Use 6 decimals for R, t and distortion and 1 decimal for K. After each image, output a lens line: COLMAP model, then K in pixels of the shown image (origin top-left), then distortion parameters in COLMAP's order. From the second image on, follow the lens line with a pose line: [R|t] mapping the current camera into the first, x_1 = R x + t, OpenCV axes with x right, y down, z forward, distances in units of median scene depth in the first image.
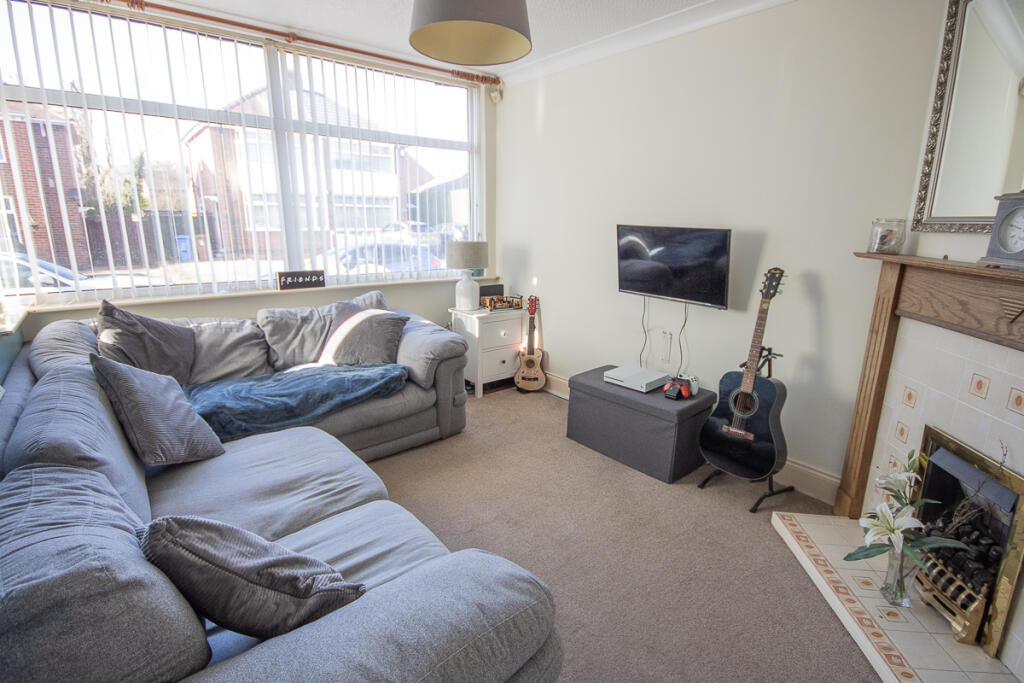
lens RADIAL K [[471.1, 0, 516.3], [0, 471.1, 338.1], [0, 0, 1]] dist [0.001919, -0.009733]
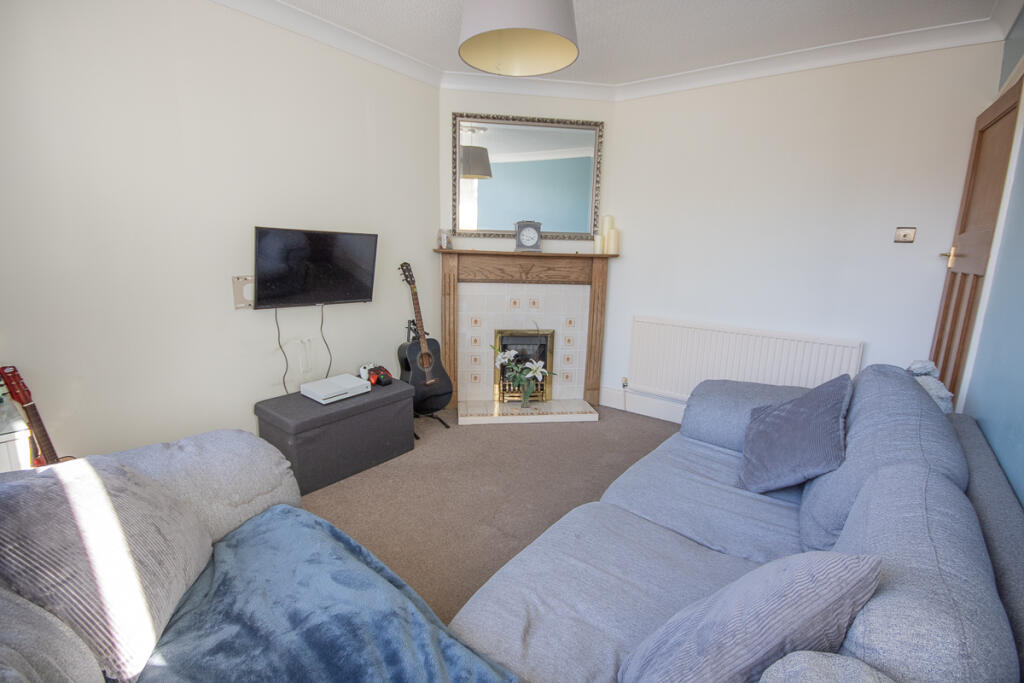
lens RADIAL K [[471.1, 0, 516.3], [0, 471.1, 338.1], [0, 0, 1]] dist [0.001919, -0.009733]
pose [[-0.212014, -0.208971, 0.954663, -1.053660], [0.203894, 0.945914, 0.252337, -0.264568], [-0.955760, 0.248148, -0.157939, 1.145724]]
